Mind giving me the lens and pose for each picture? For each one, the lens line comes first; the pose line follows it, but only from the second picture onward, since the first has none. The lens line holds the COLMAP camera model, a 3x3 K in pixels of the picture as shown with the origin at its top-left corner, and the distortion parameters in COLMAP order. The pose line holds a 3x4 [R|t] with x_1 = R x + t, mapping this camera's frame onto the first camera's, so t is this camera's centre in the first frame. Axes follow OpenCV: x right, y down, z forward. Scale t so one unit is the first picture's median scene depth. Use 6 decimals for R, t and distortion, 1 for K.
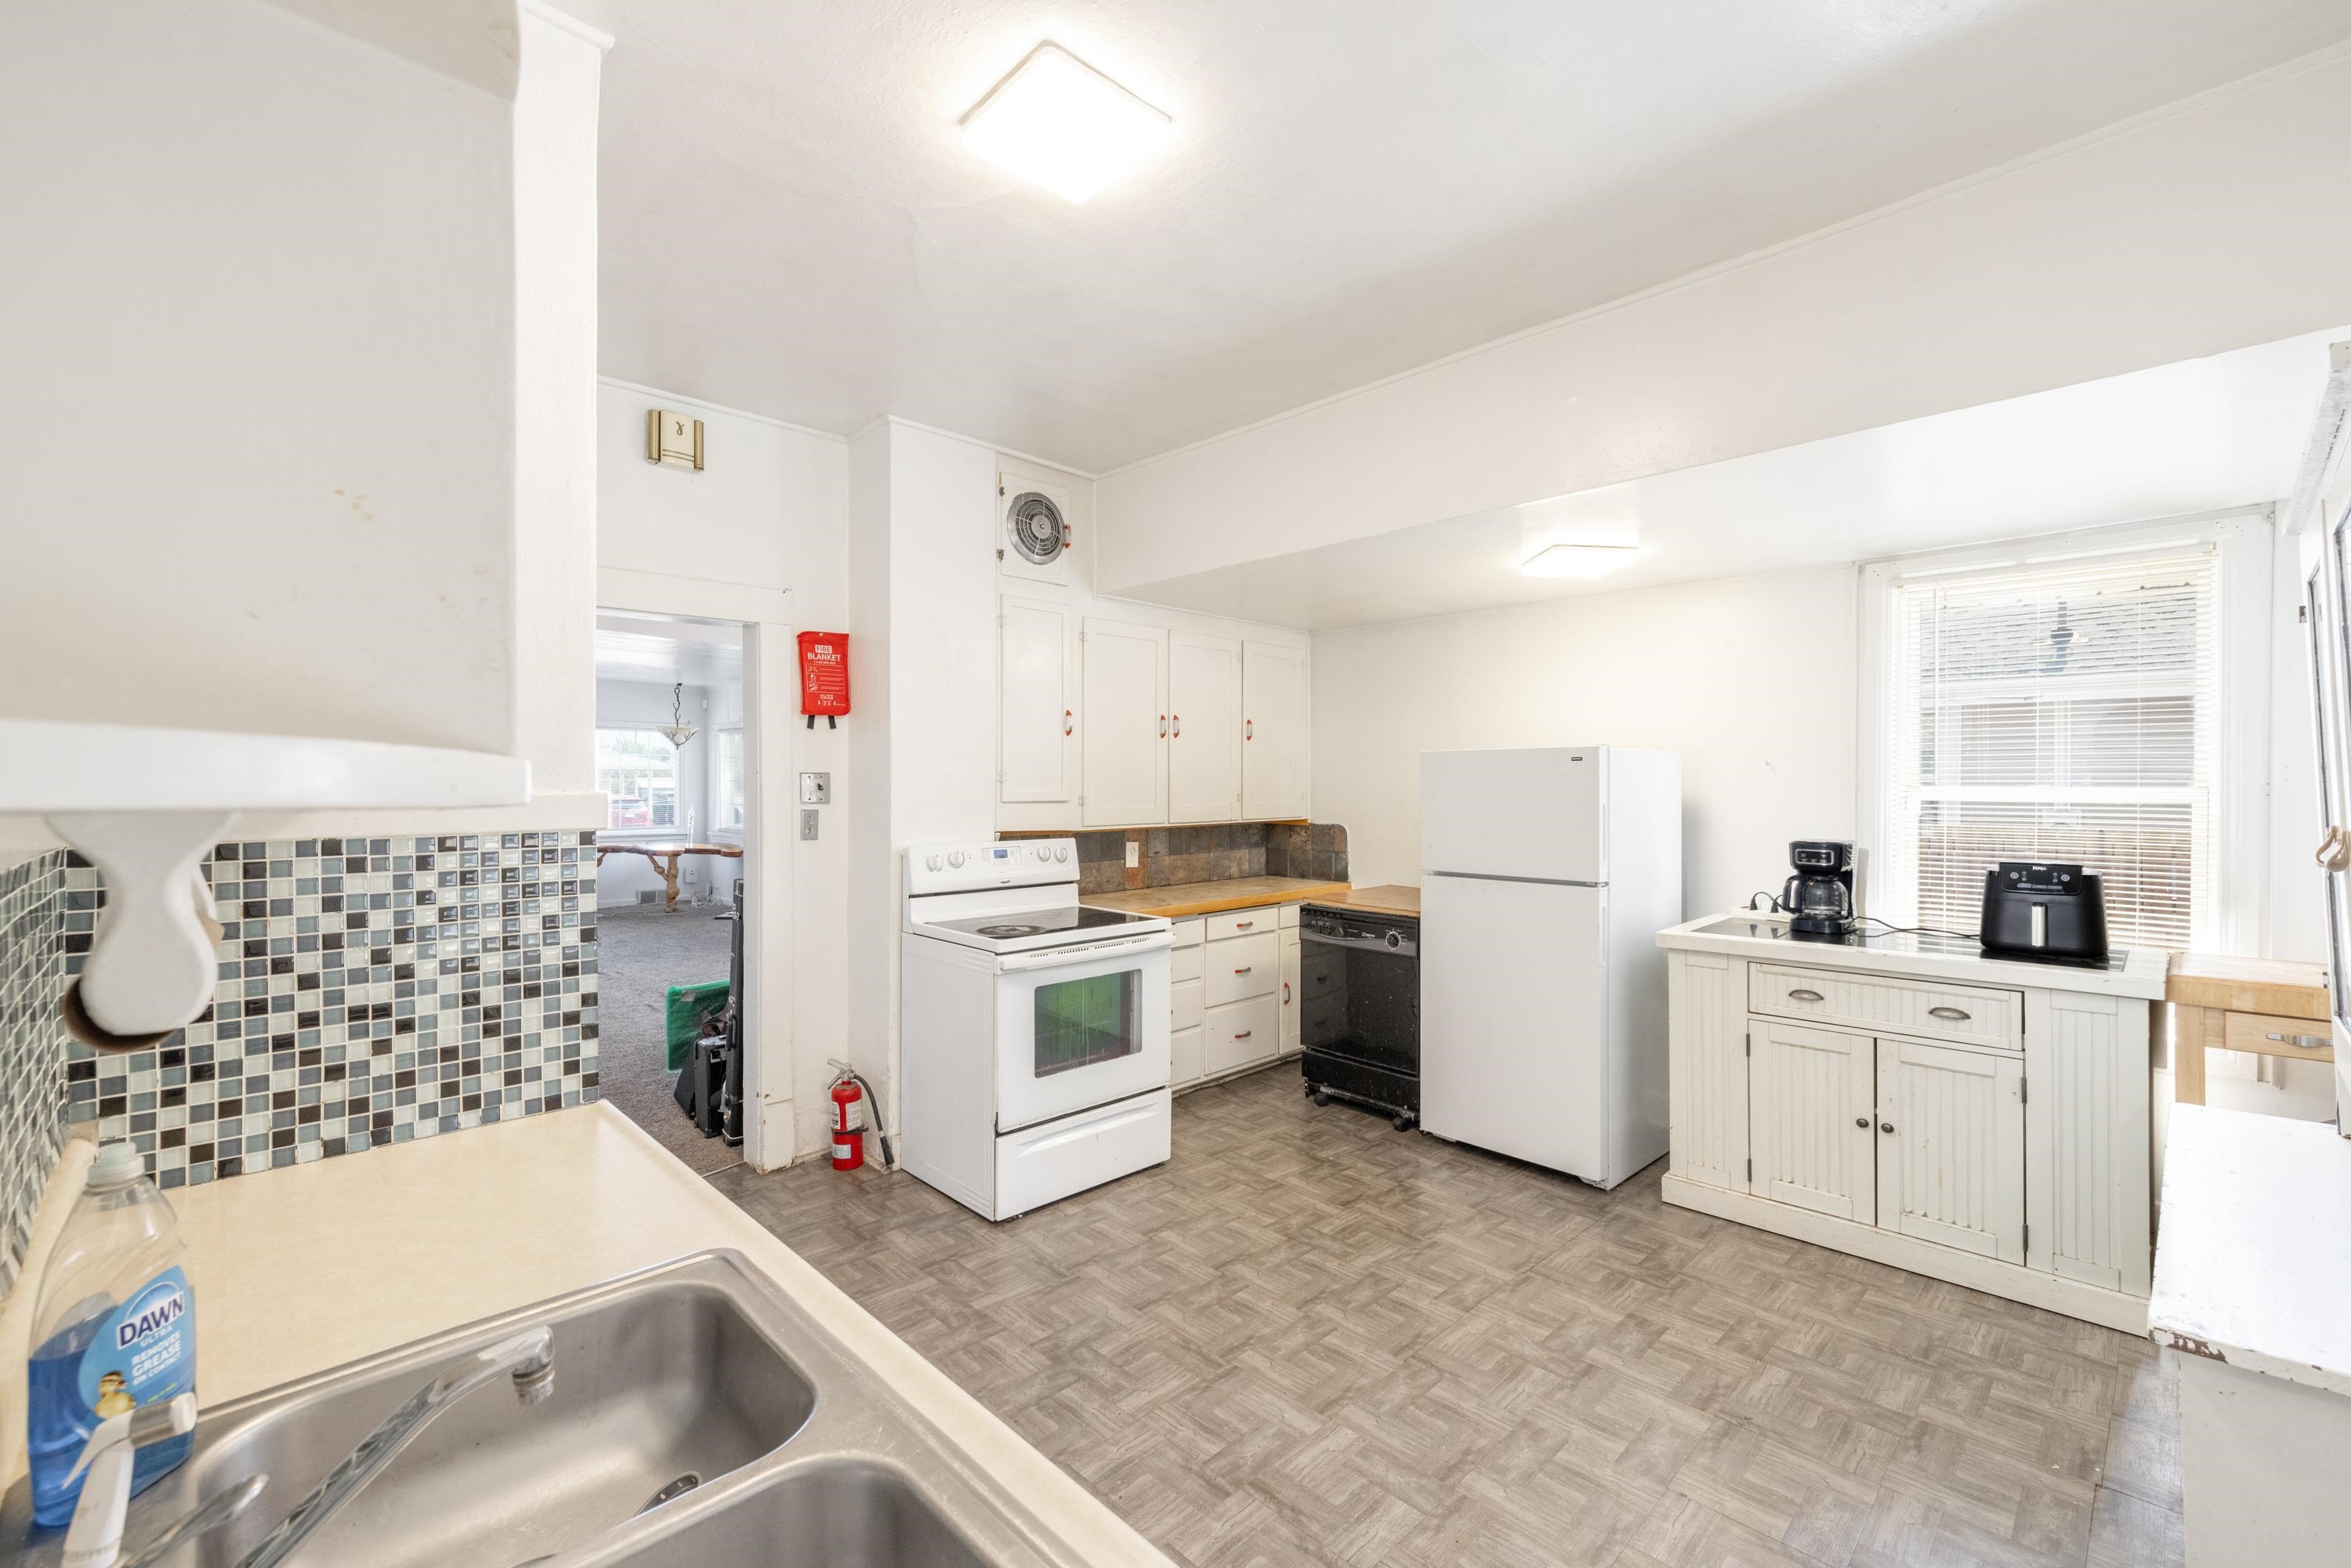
lens RADIAL K [[983.7, 0, 1175.5], [0, 983.7, 784.0], [0, 0, 1]] dist [0.000190, 0.000054]
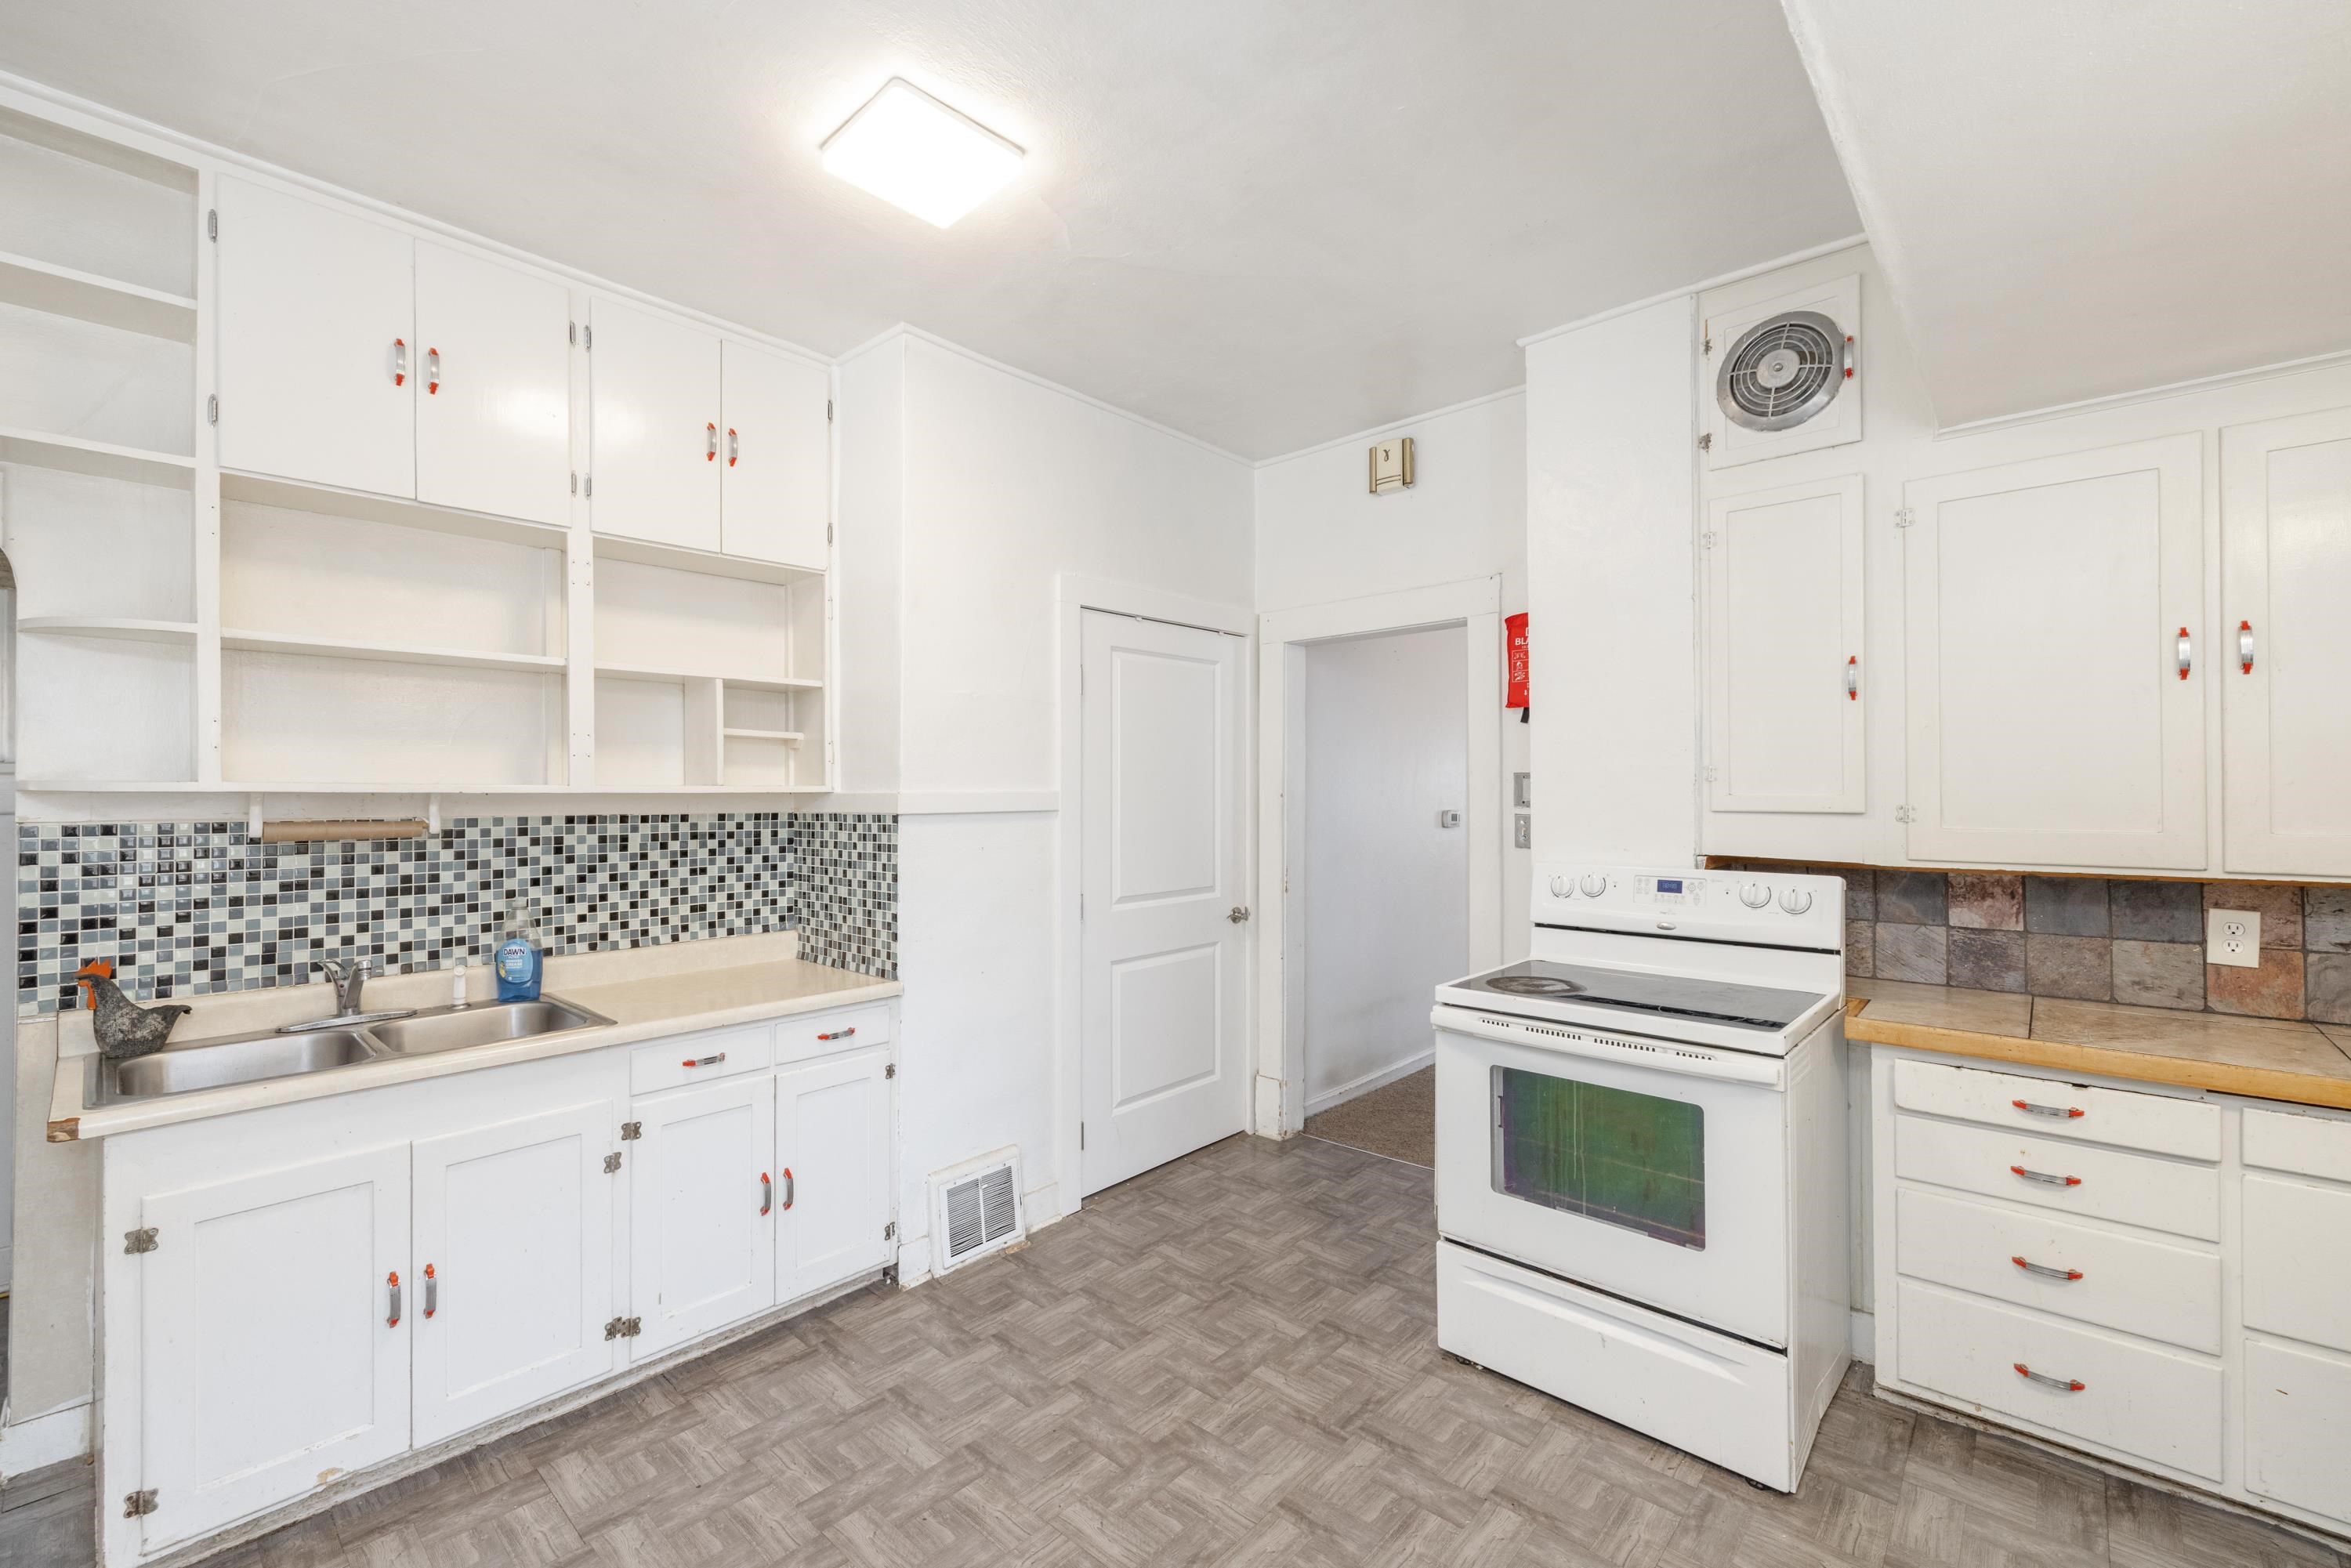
lens RADIAL K [[983.7, 0, 1175.5], [0, 983.7, 784.0], [0, 0, 1]] dist [0.000190, 0.000054]
pose [[0.059718, -0.004914, -0.998203, 1.124325], [0.002122, 0.999986, -0.004796, 0.005374], [0.998213, -0.001832, 0.059728, 1.435156]]
